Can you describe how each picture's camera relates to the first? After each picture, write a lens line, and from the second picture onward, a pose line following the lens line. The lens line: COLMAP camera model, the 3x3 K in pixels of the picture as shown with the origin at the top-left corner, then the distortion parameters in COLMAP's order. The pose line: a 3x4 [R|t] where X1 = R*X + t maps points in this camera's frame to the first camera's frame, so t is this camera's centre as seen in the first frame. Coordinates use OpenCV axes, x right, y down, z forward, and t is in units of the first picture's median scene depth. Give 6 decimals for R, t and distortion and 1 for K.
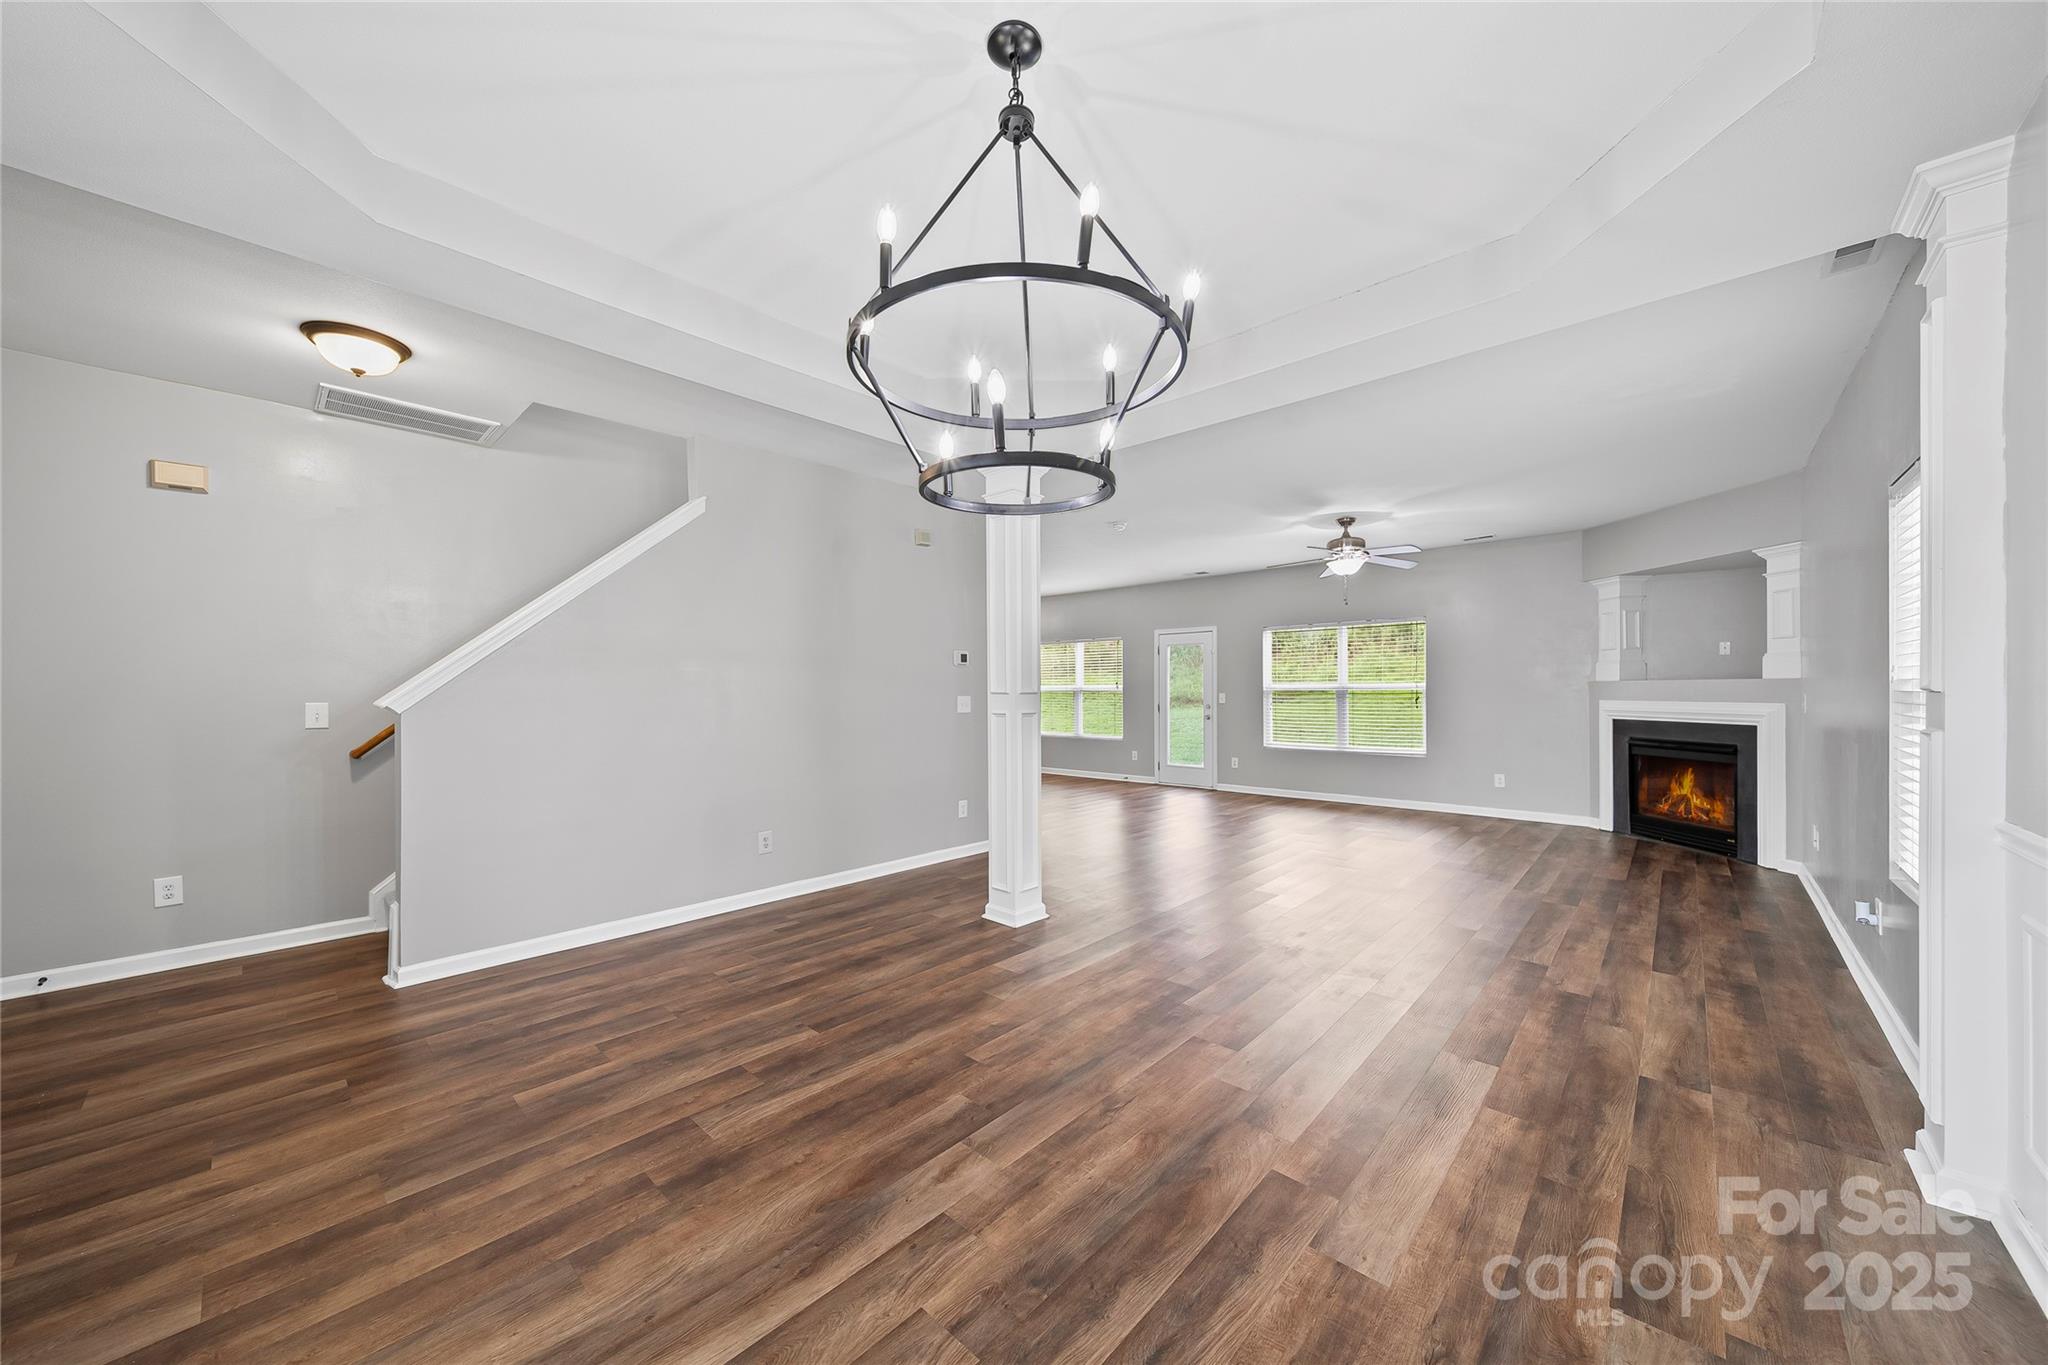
lens RADIAL K [[723.2, 0, 1021.9], [0, 723.2, 687.2], [0, 0, 1]] dist [-0.000324, -0.001110]
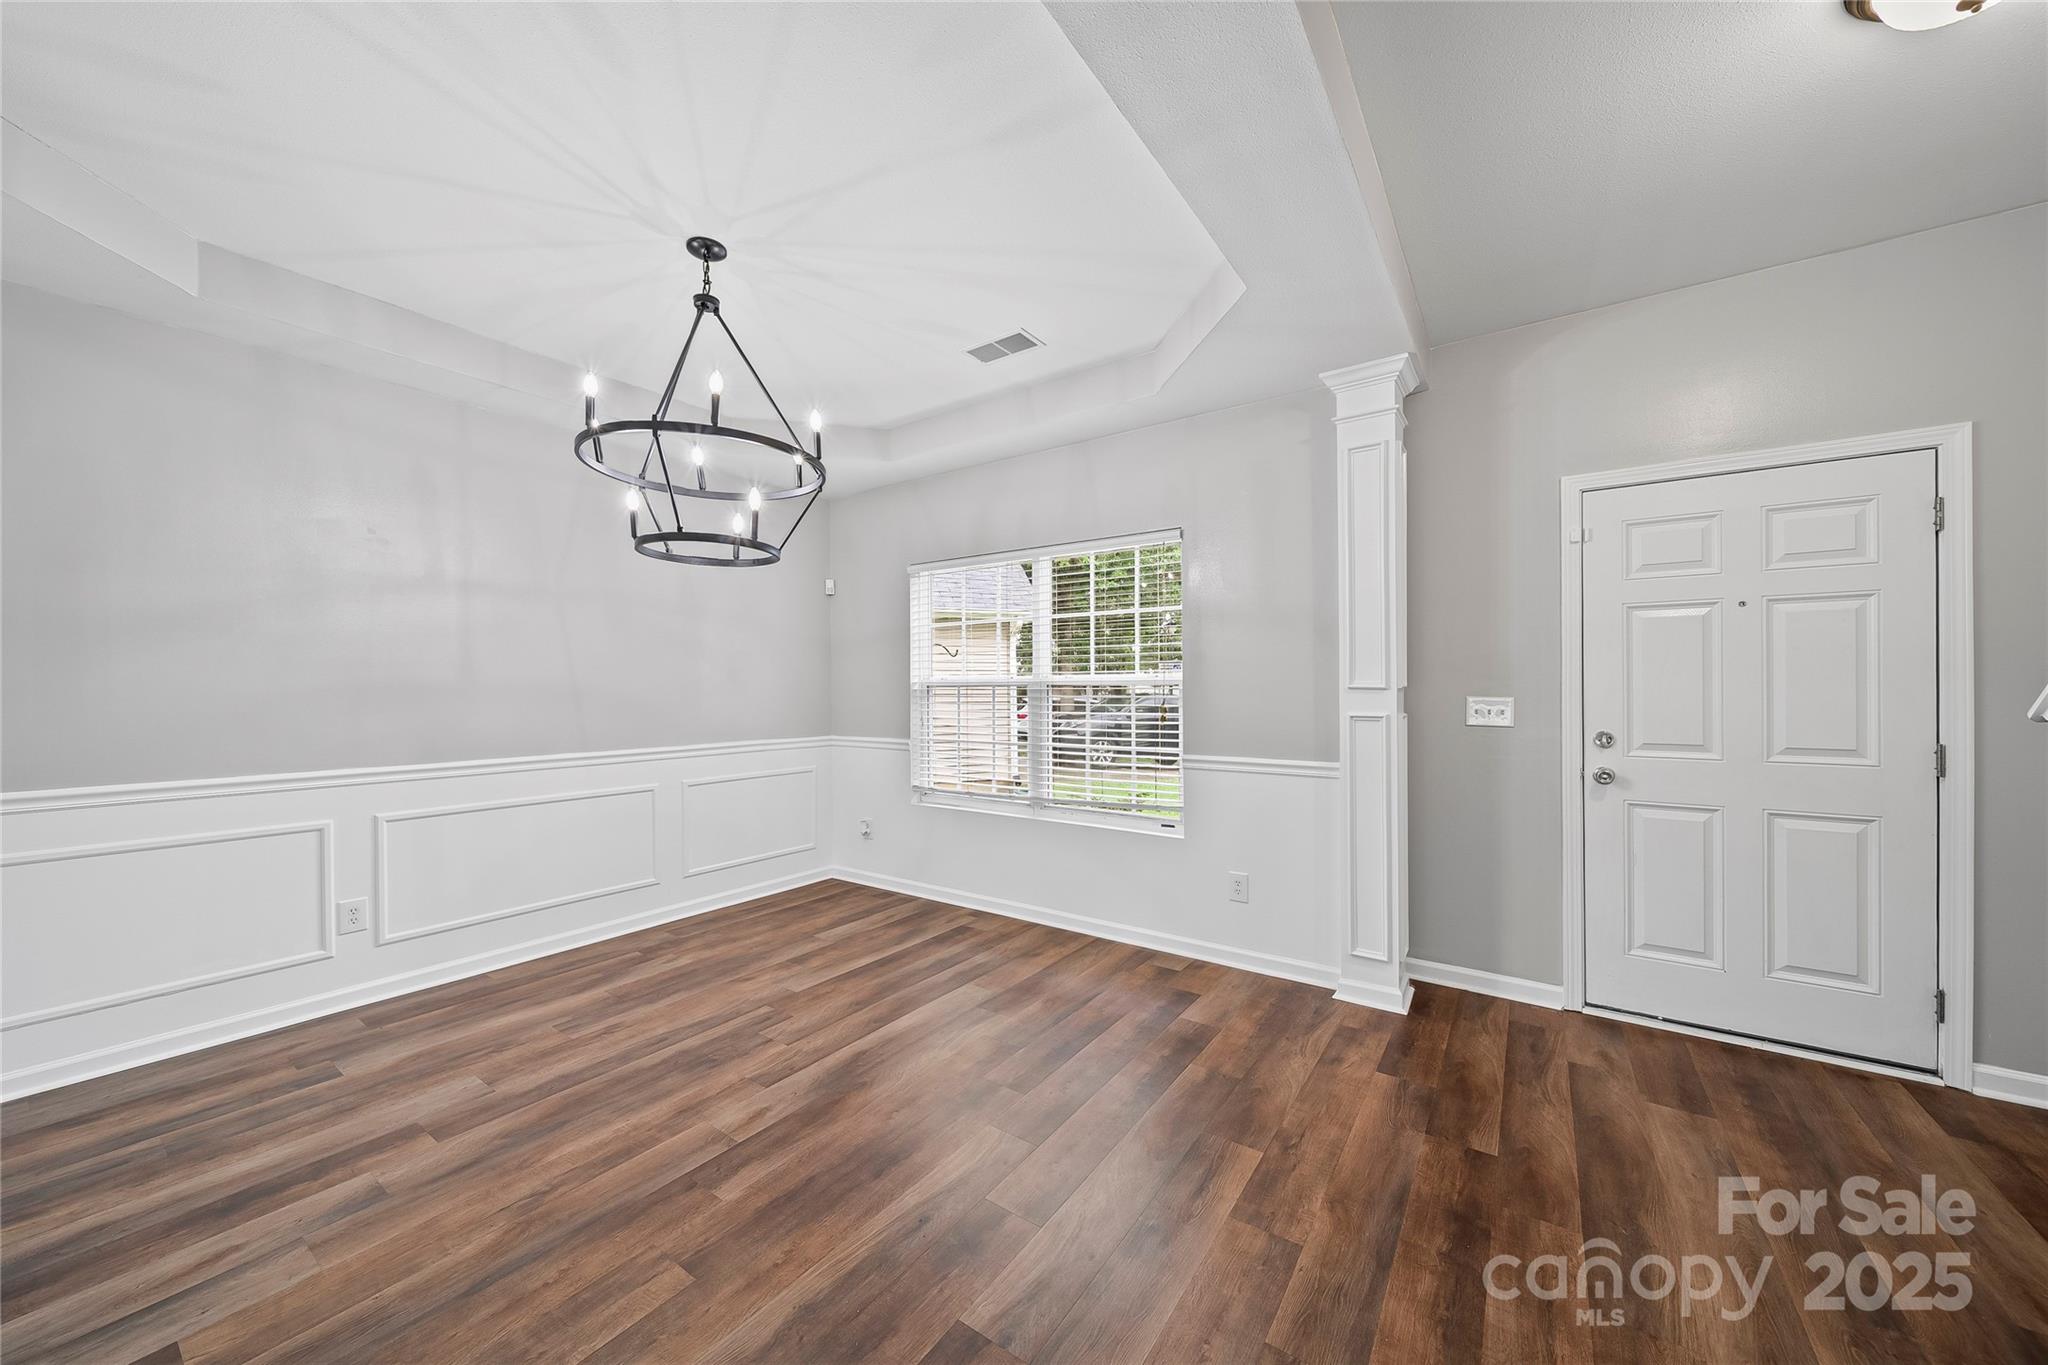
lens RADIAL K [[723.2, 0, 1026.6], [0, 723.2, 693.3], [0, 0, 1]] dist [-0.000324, -0.001110]
pose [[-0.990018, 0.008090, -0.140708, -0.182604], [0.007473, 0.999960, 0.004912, 0.004171], [0.140742, 0.003811, -0.990039, 1.087551]]
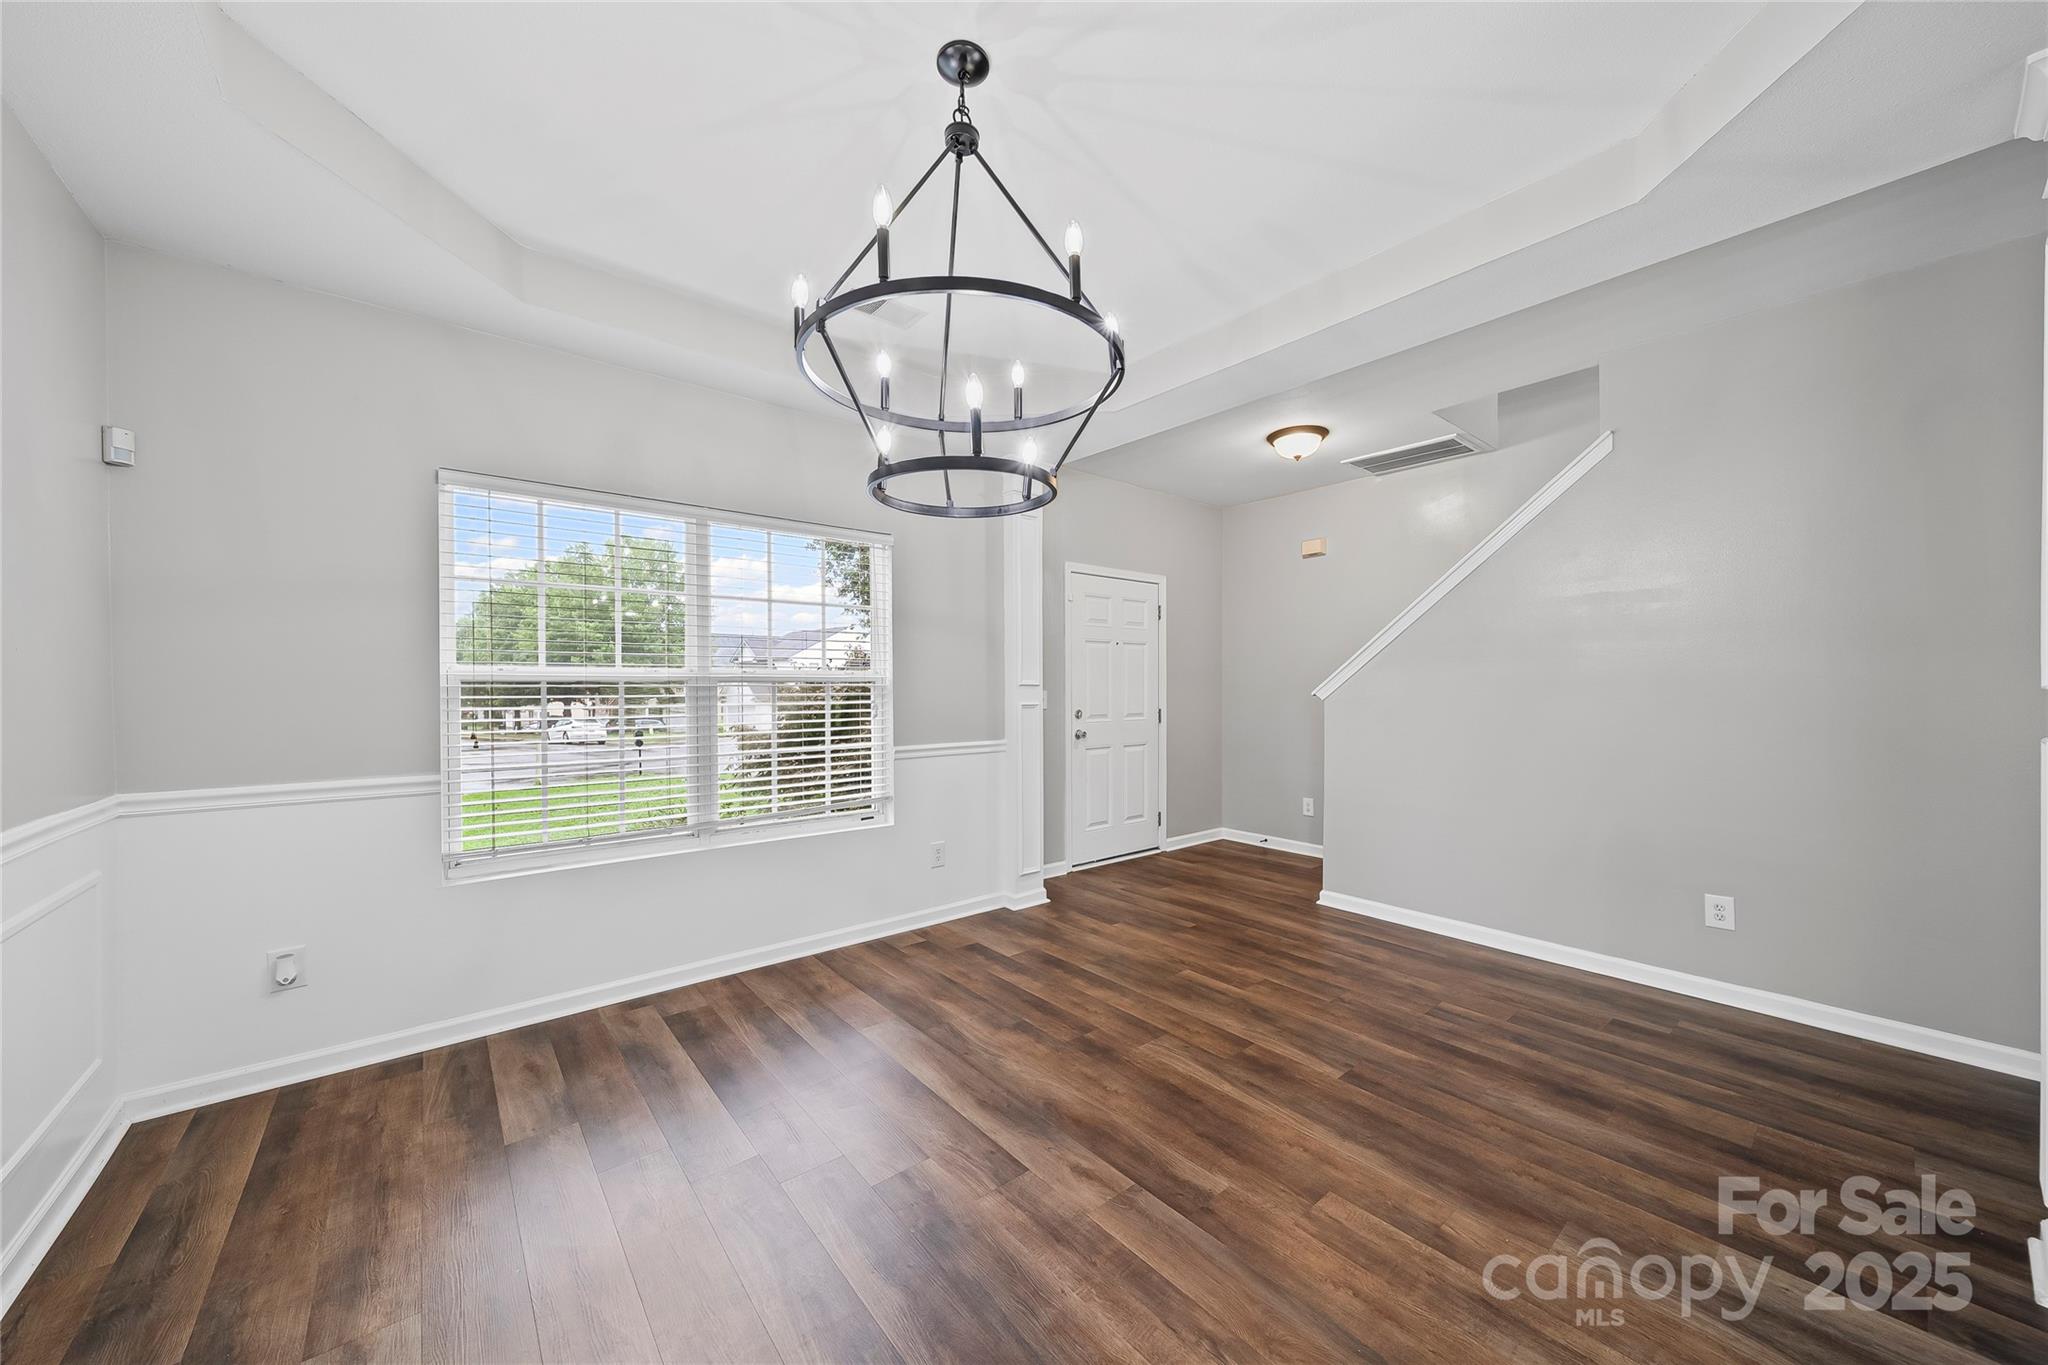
lens RADIAL K [[723.2, 0, 1035.7], [0, 723.2, 687.4], [0, 0, 1]] dist [-0.000324, -0.001110]
pose [[-0.122902, 0.008720, -0.992380, 0.438766], [0.004745, 0.999955, 0.008199, -0.000269], [0.992407, -0.003702, -0.122938, 0.527546]]
